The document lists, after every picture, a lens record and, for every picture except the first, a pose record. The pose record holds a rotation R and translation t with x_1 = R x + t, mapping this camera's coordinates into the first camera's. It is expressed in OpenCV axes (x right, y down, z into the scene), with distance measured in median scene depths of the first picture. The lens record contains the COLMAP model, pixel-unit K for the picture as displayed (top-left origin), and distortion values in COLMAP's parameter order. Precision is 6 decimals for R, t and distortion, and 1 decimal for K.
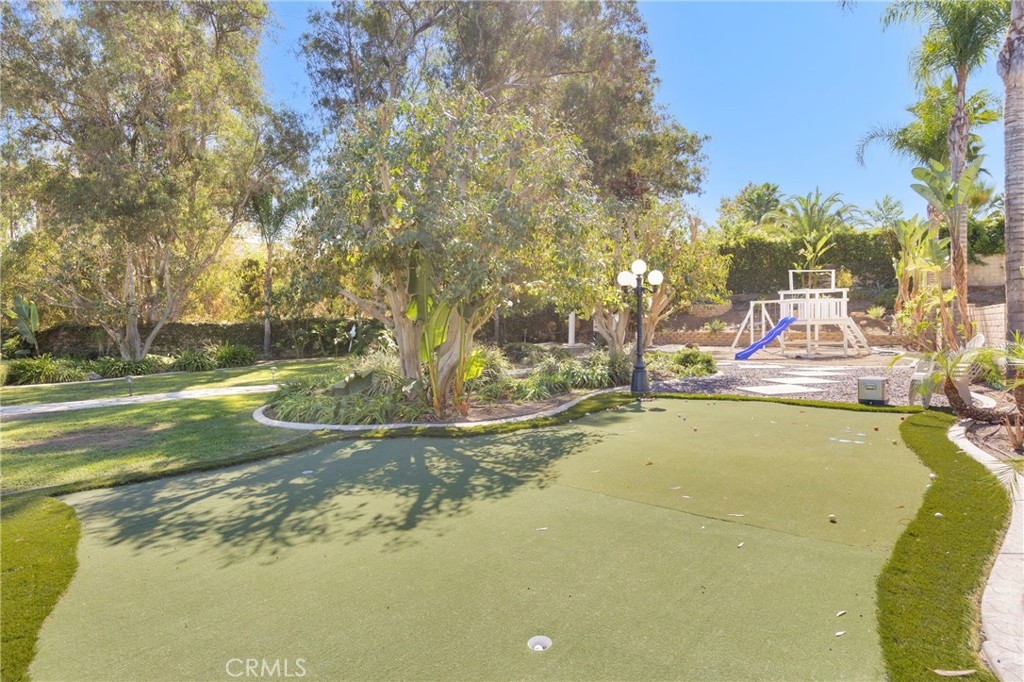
lens RADIAL K [[517.2, 0, 511.2], [0, 517.2, 339.9], [0, 0, 1]] dist [-0.019539, -0.002786]
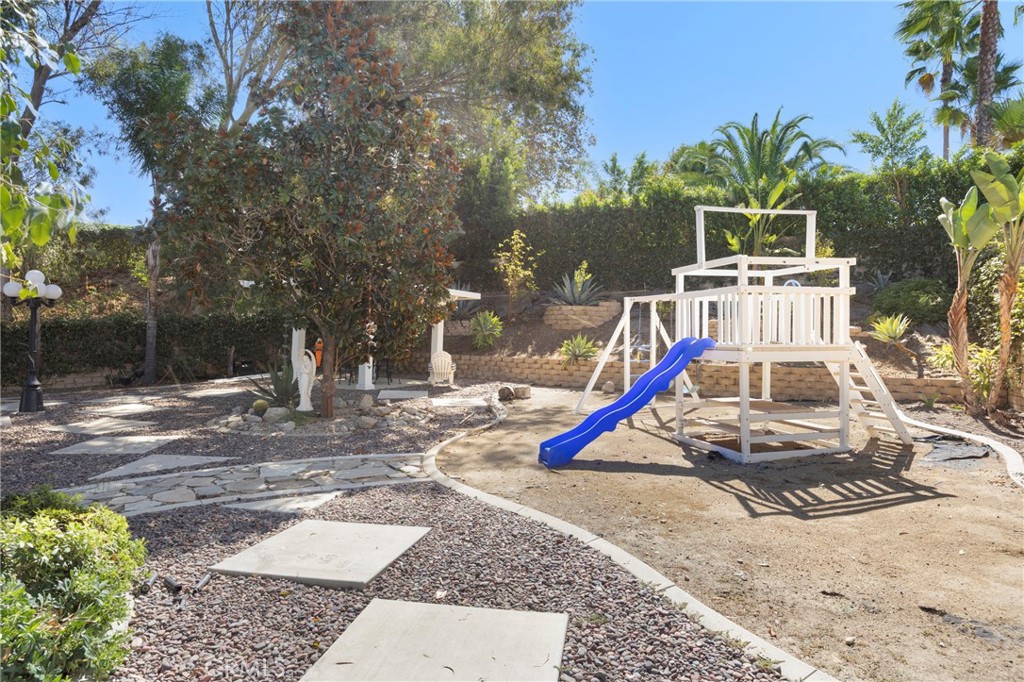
lens RADIAL K [[600.3, 0, 512.1], [0, 600.3, 338.7], [0, 0, 1]] dist [-0.004467, -0.001167]
pose [[0.990532, 0.015956, 0.136349, 0.299743], [-0.013611, 0.999743, -0.018116, -0.029057], [-0.136603, 0.016089, 0.990495, 0.505336]]
